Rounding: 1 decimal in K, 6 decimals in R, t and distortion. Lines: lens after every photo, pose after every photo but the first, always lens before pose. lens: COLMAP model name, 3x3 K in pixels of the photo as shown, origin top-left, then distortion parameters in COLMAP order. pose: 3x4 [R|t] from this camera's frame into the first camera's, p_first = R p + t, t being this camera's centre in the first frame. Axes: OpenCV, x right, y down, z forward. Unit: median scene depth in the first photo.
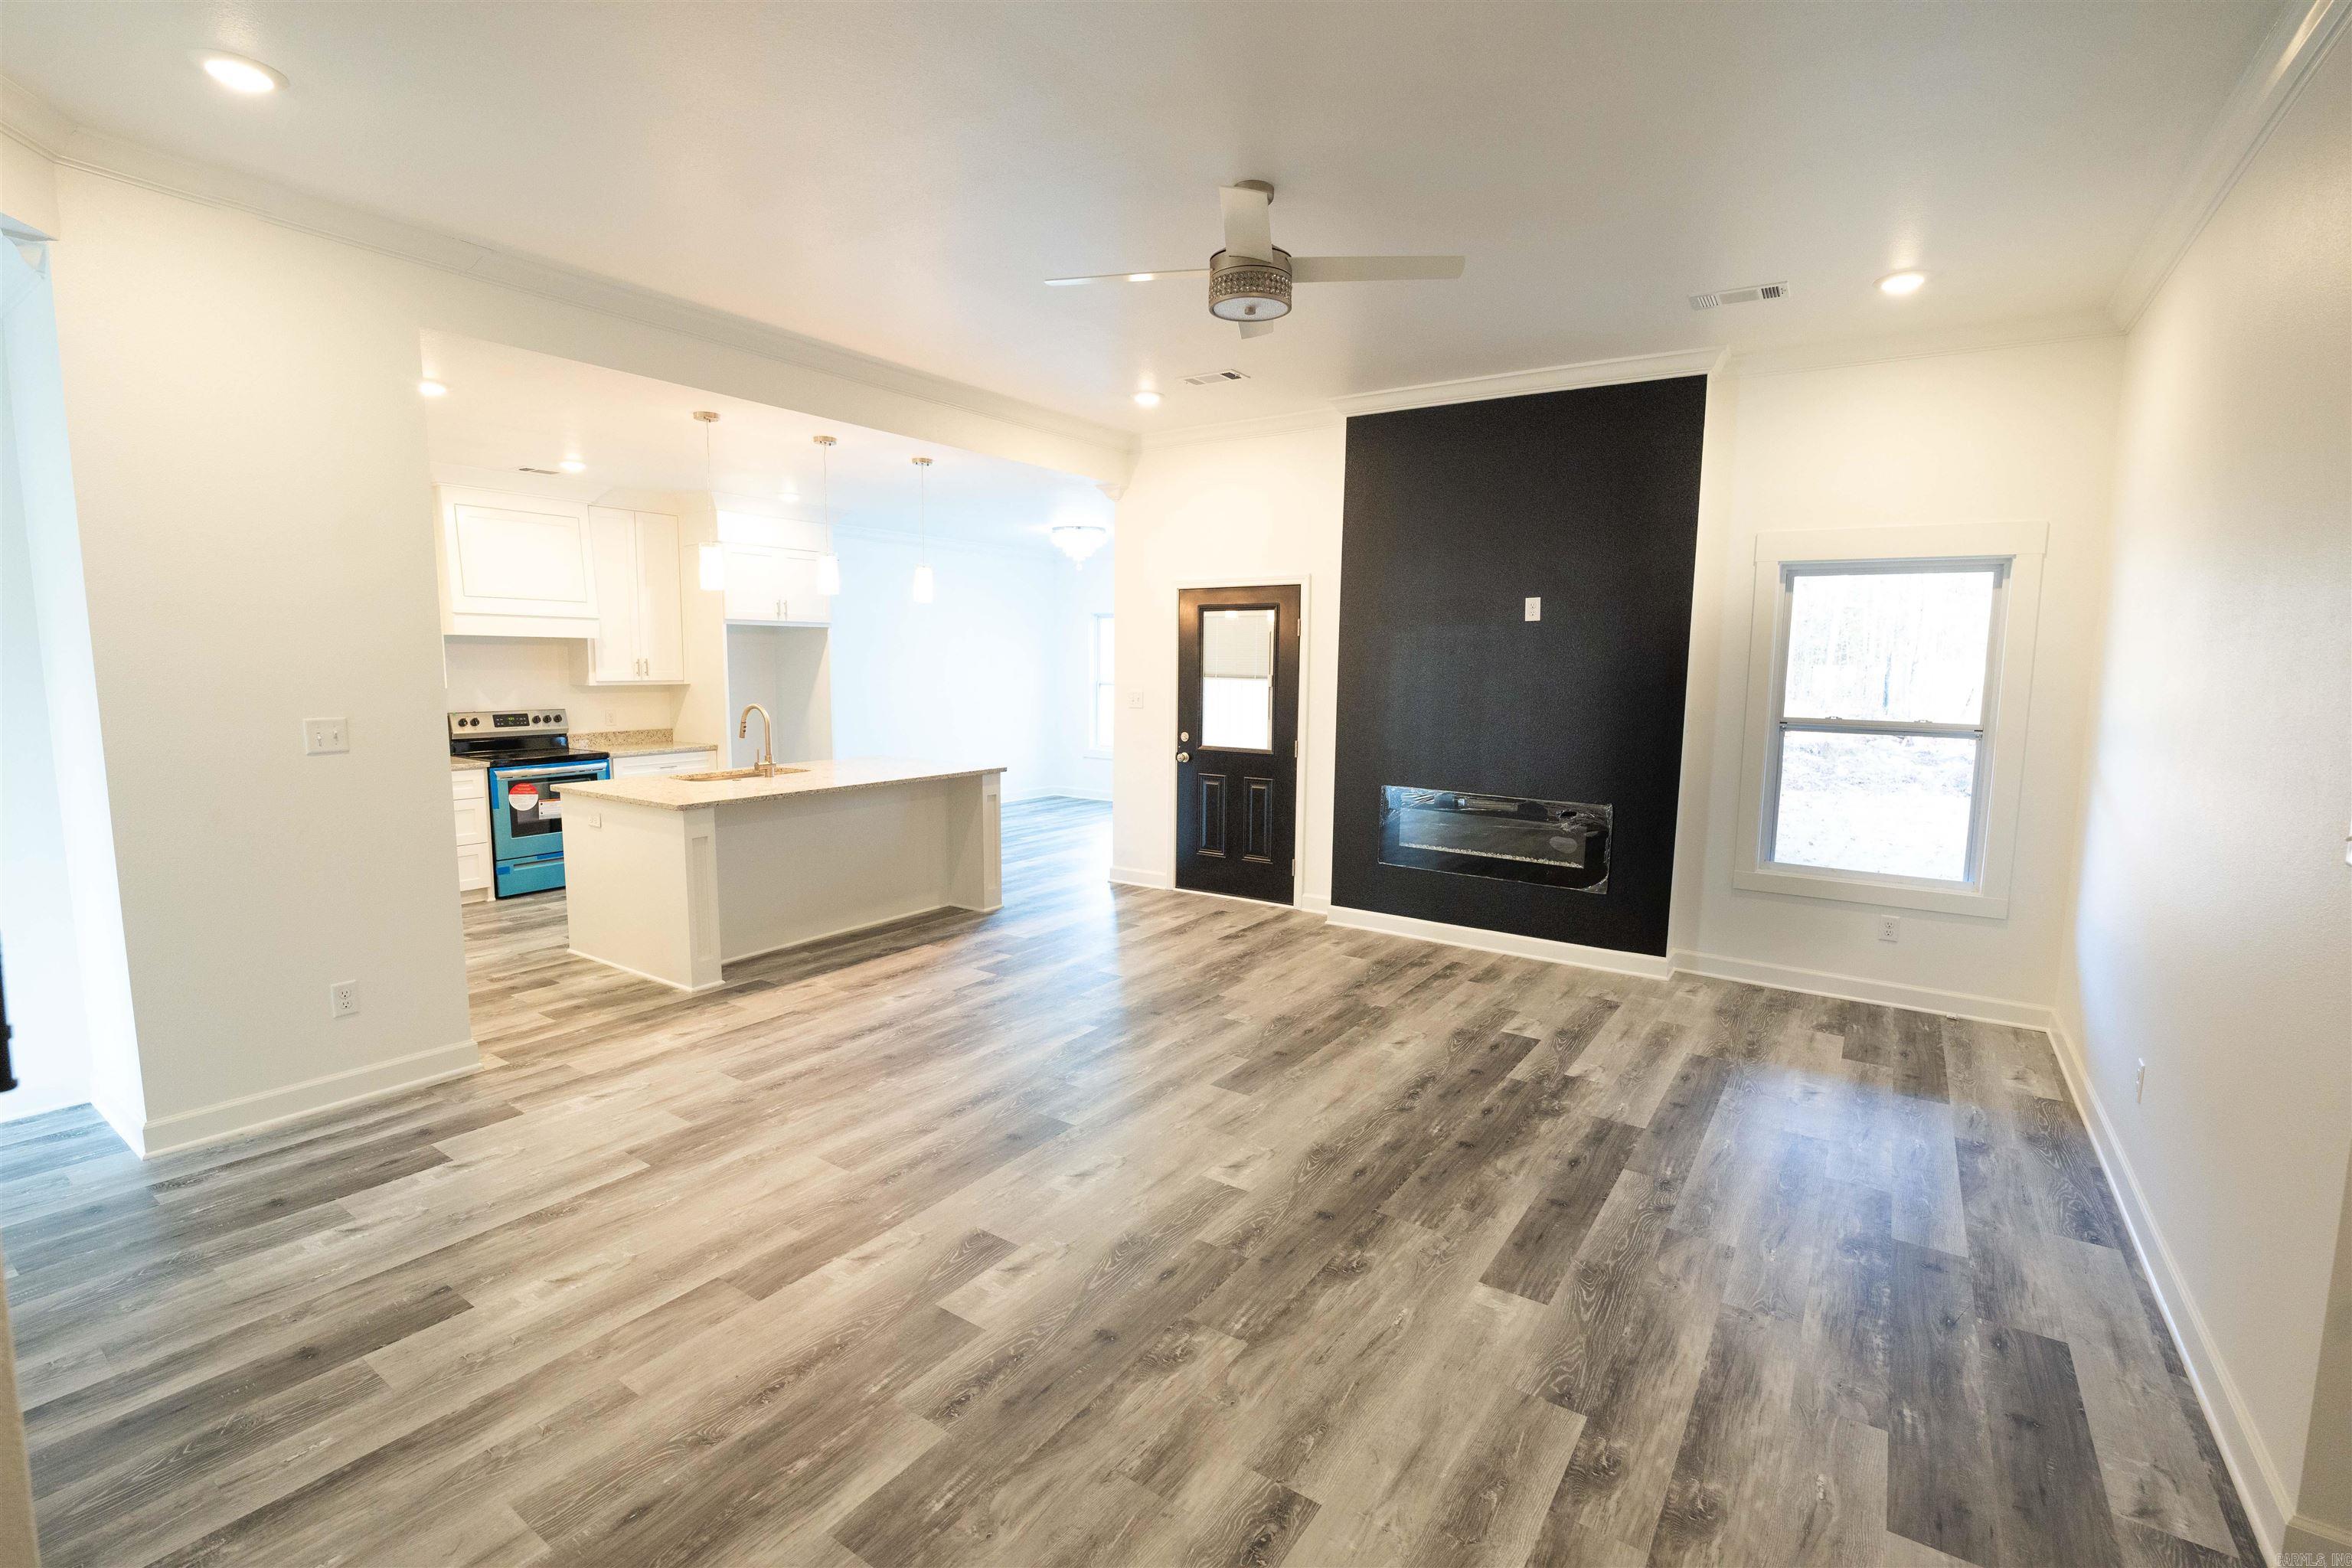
lens RADIAL K [[1048.2, 0, 1165.4], [0, 1048.2, 778.9], [0, 0, 1]] dist [-0.018004, -0.001443]
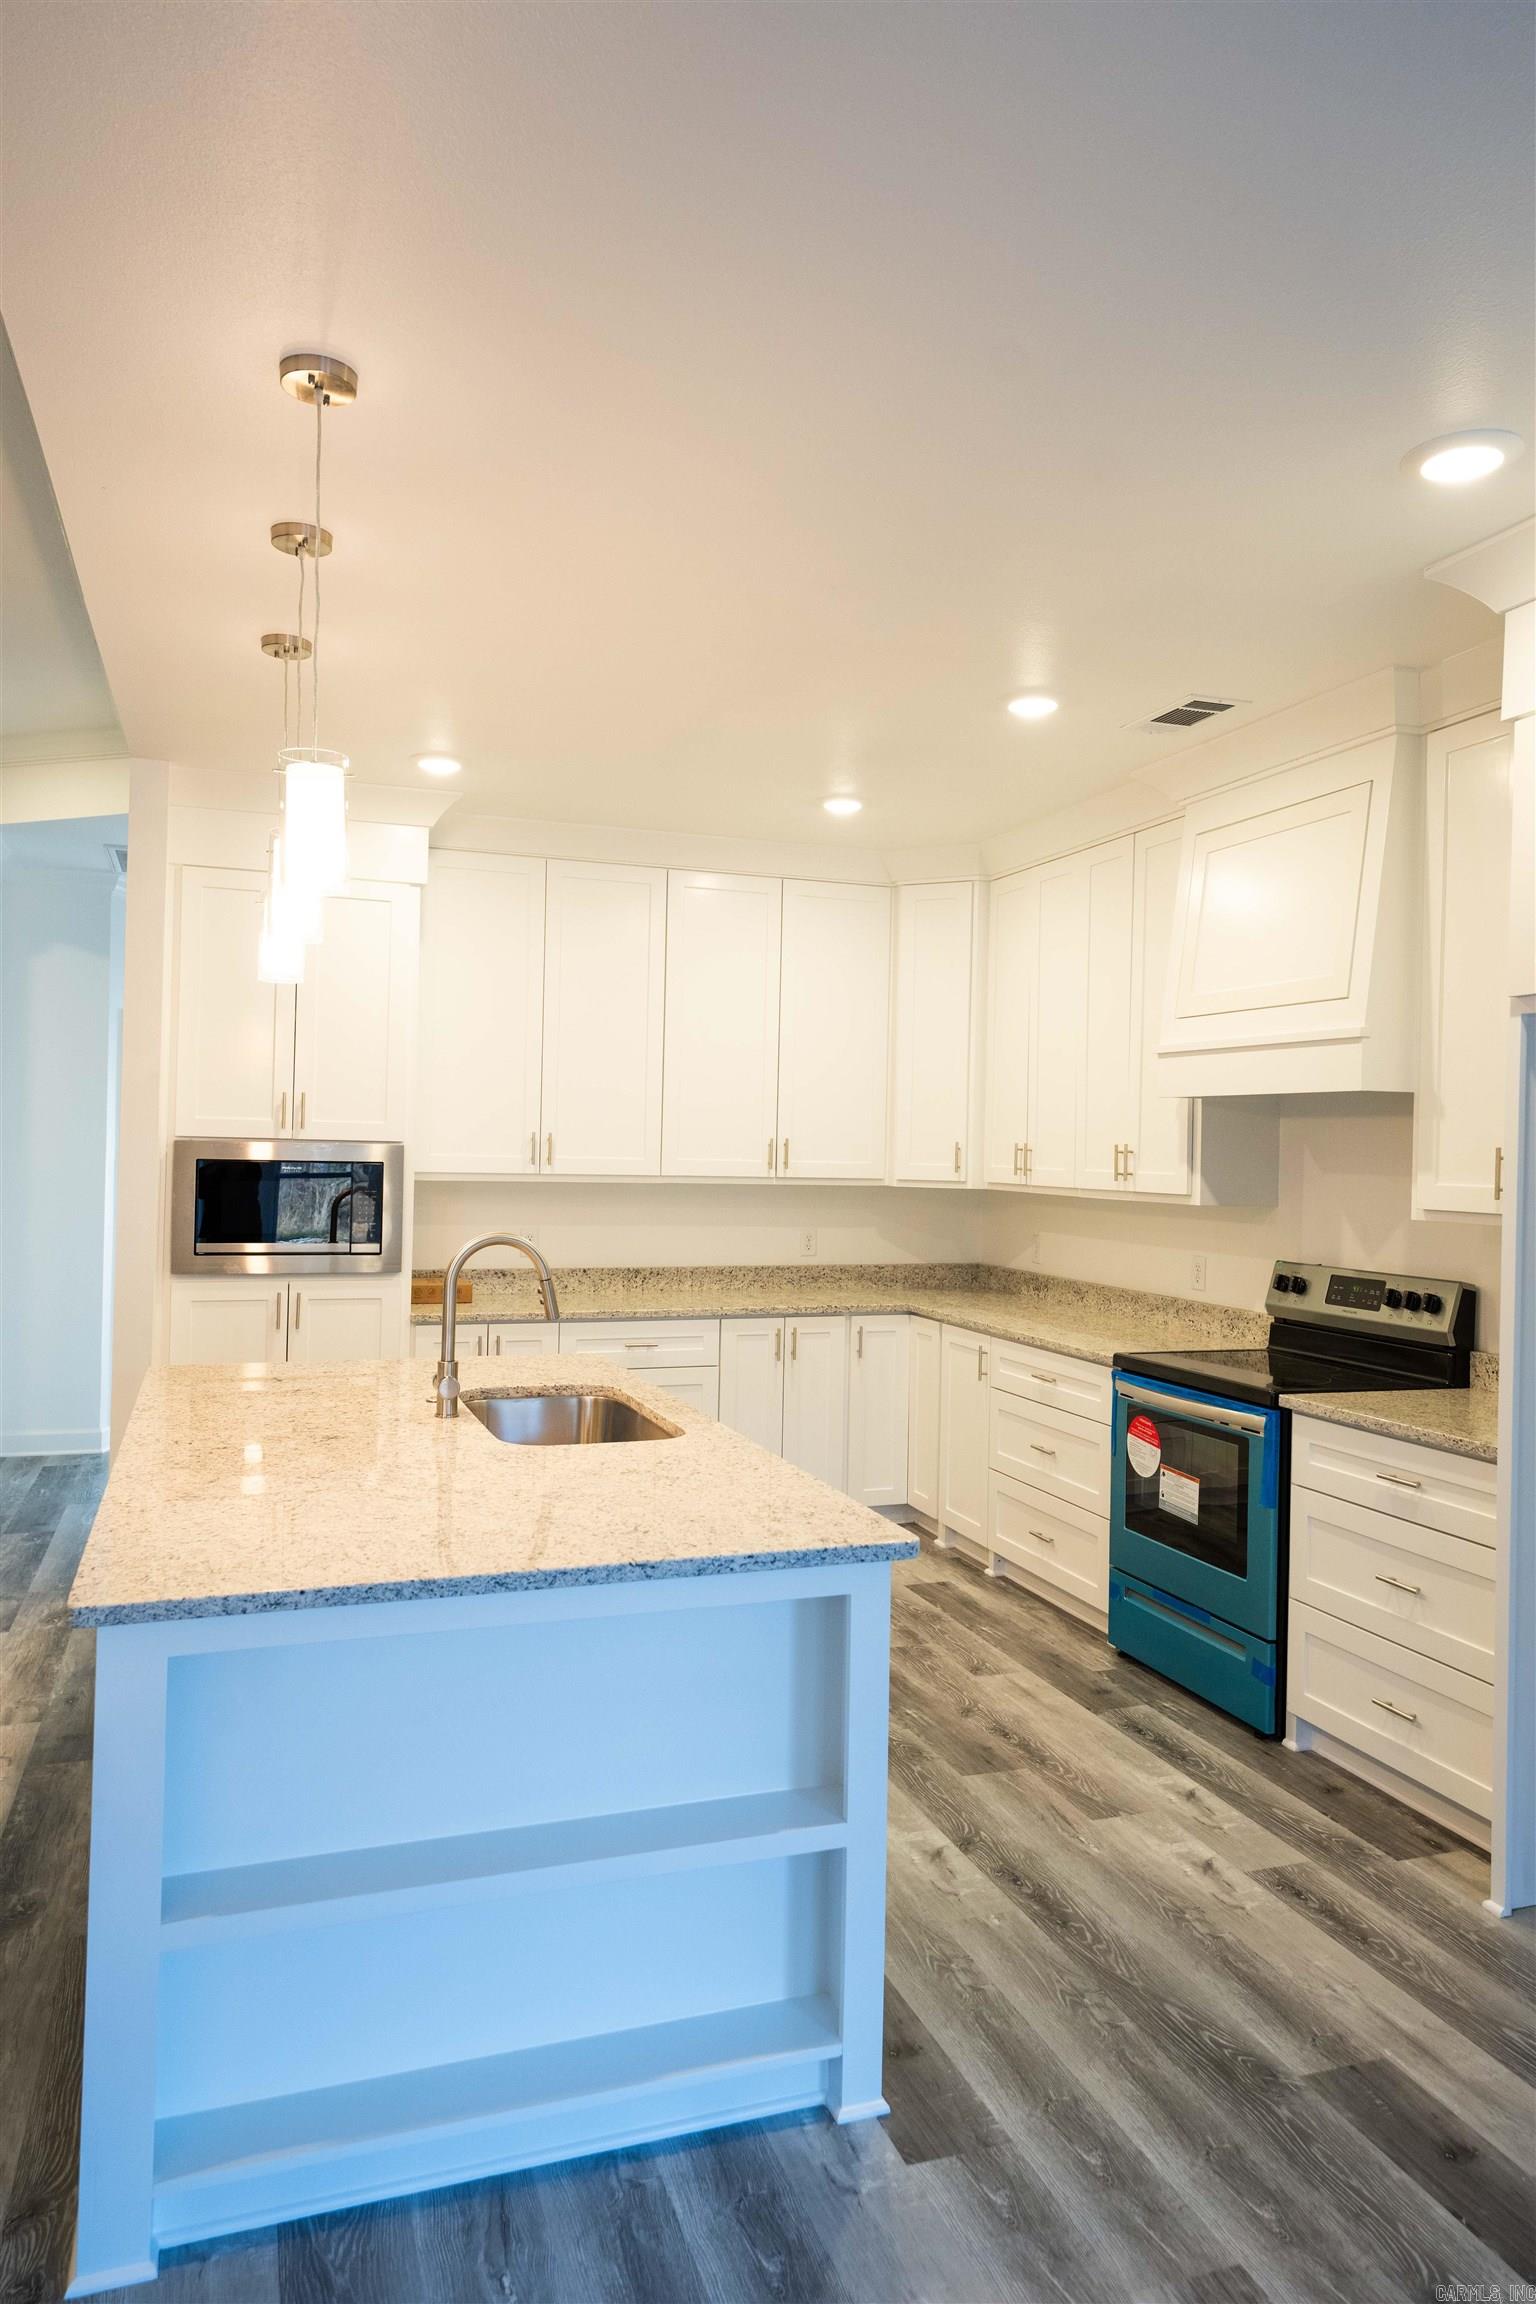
lens RADIAL K [[1490.9, 0, 764.4], [0, 1490.9, 1158.3], [0, 0, 1]] dist [0.022131, -0.003428]
pose [[-0.583790, -0.015778, -0.811751, 0.012193], [-0.117608, 0.990909, 0.065321, -0.176558], [0.803342, 0.133602, -0.580339, 1.667057]]
